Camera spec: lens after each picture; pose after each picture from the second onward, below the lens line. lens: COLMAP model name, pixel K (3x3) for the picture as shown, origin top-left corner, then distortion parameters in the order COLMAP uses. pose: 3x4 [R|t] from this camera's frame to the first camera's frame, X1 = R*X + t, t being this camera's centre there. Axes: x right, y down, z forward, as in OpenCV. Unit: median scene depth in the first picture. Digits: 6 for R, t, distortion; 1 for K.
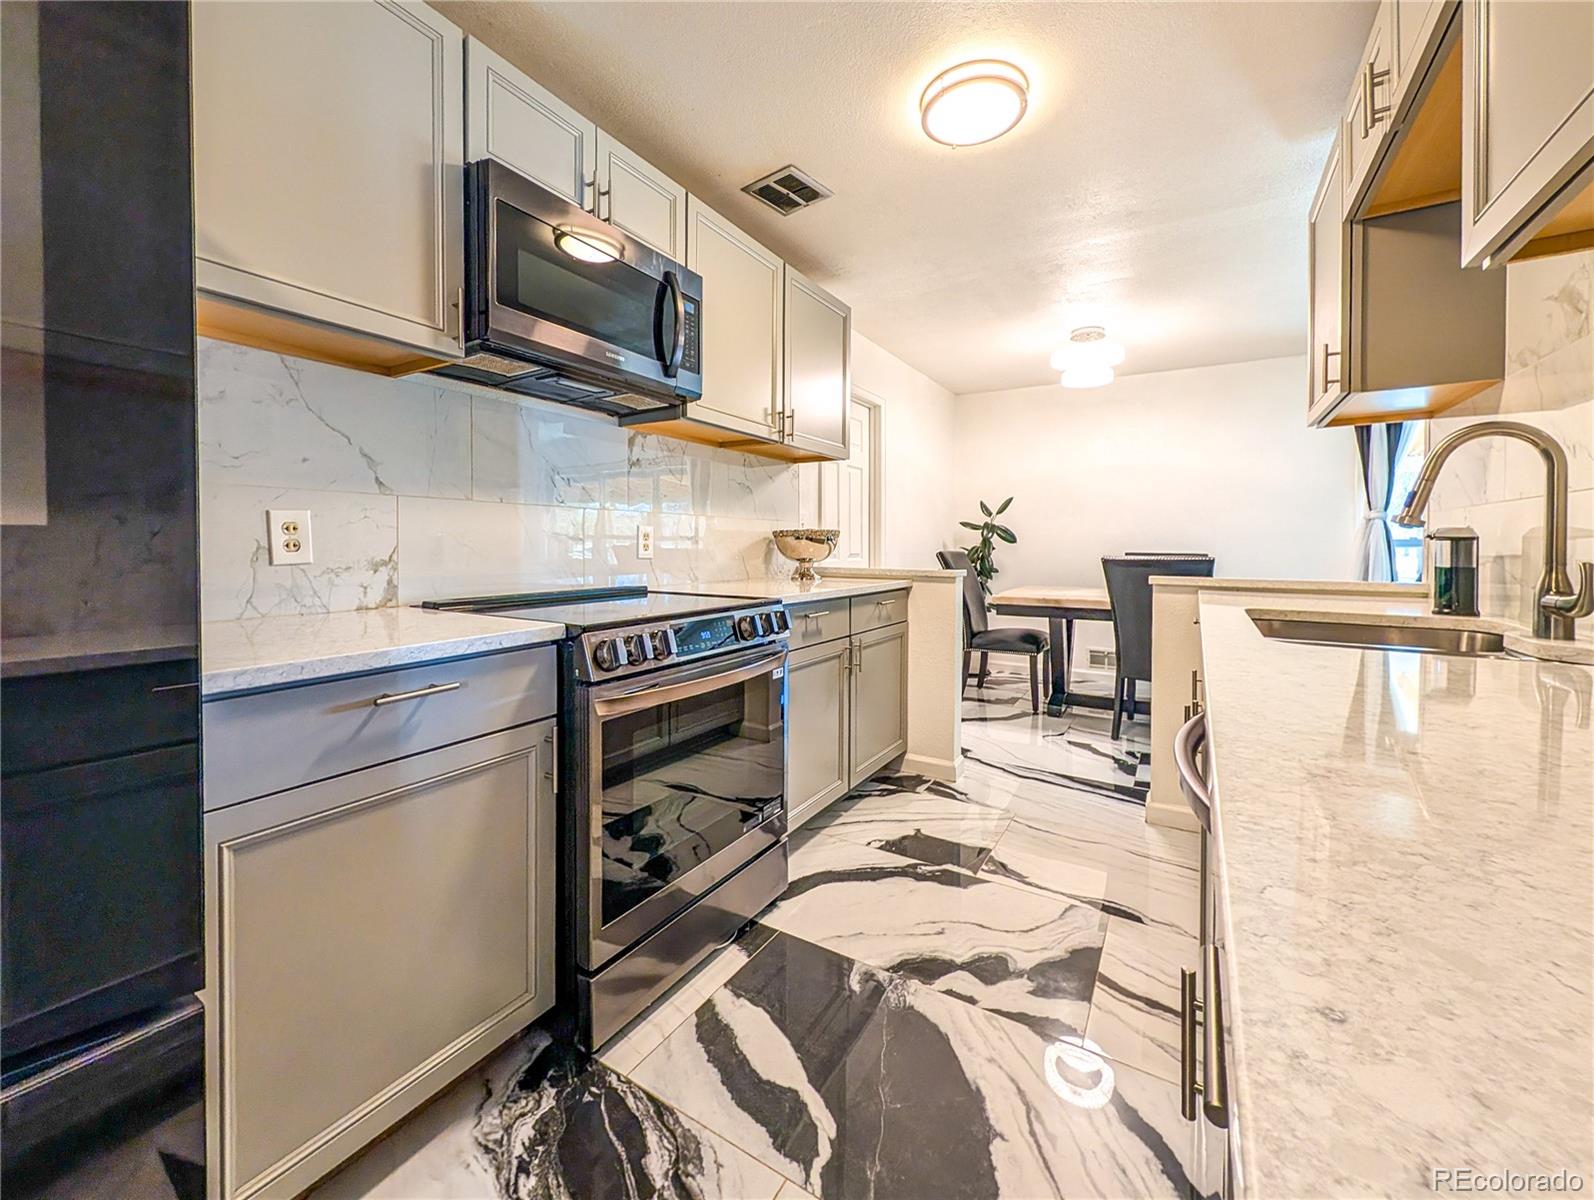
lens RADIAL K [[627.7, 0, 818.3], [0, 627.7, 552.8], [0, 0, 1]] dist [-0.000863, -0.000085]
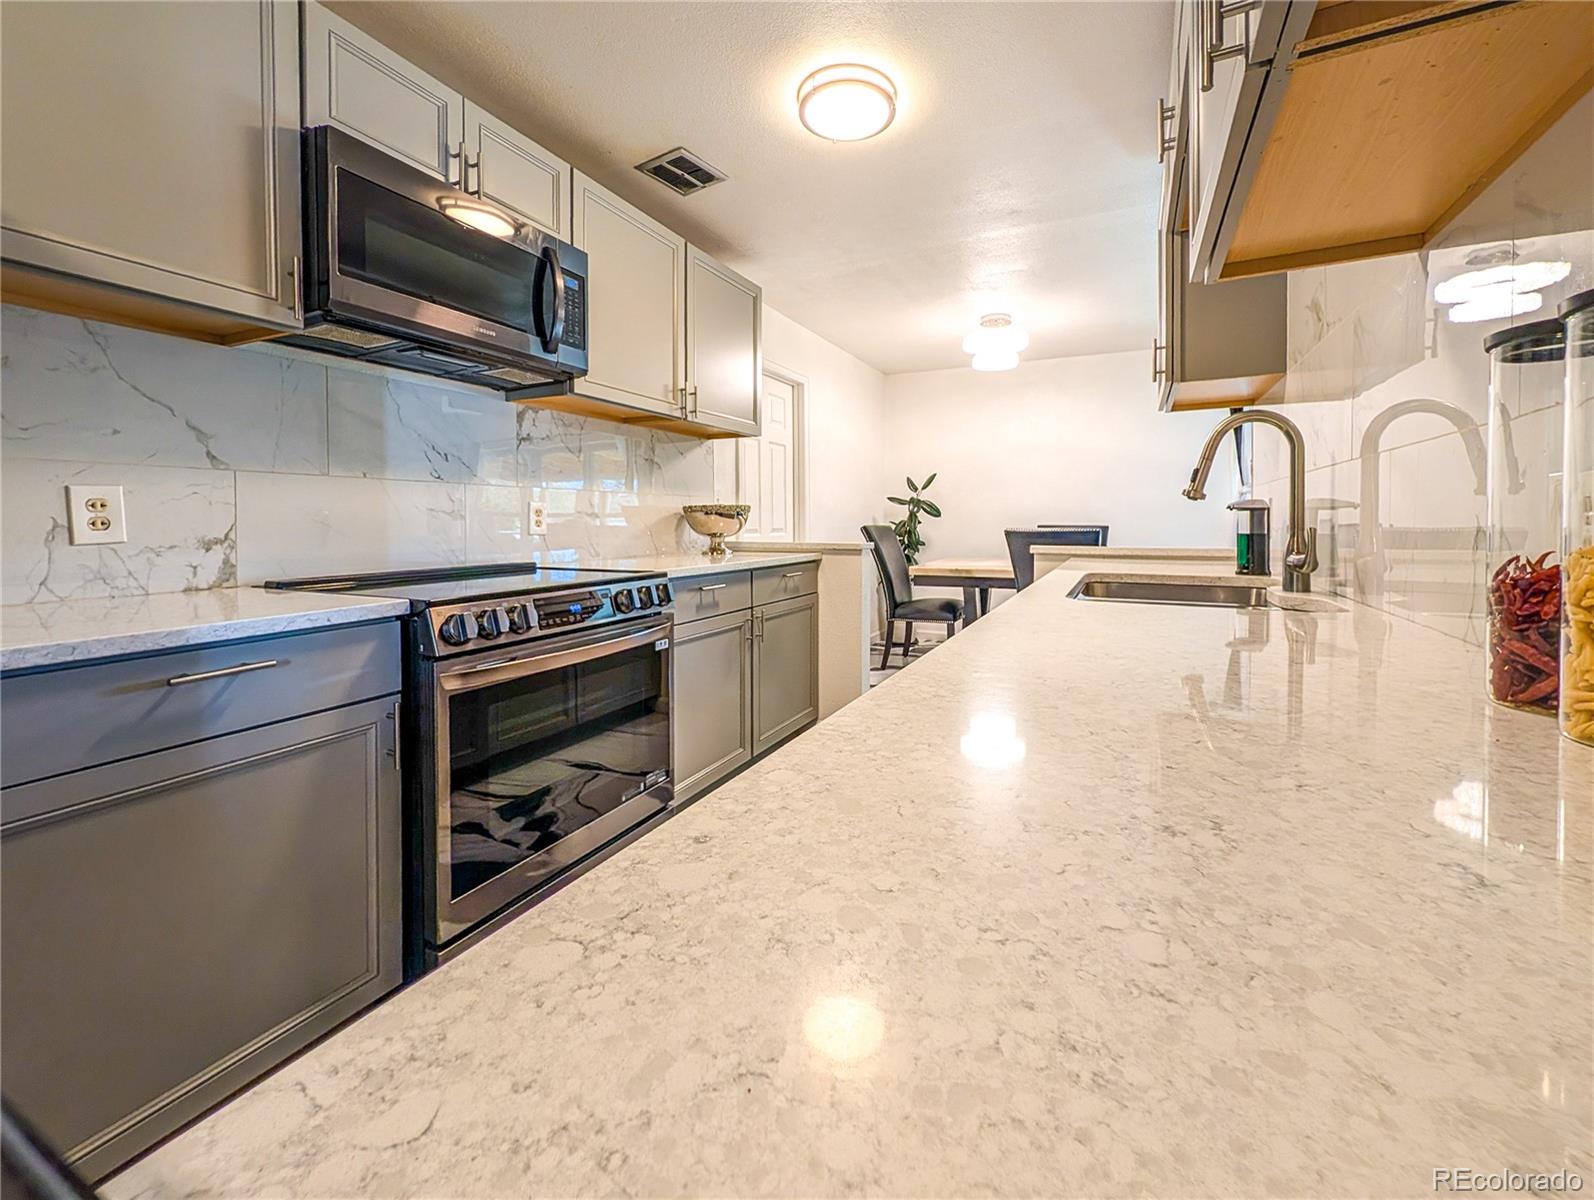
lens RADIAL K [[627.7, 0, 864.7], [0, 627.7, 528.8], [0, 0, 1]] dist [-0.000863, -0.000085]
pose [[0.991426, -0.009937, 0.130294, 0.138603], [0.009937, 0.999950, 0.000653, 0.005668], [-0.130294, 0.000648, 0.991475, -0.061597]]
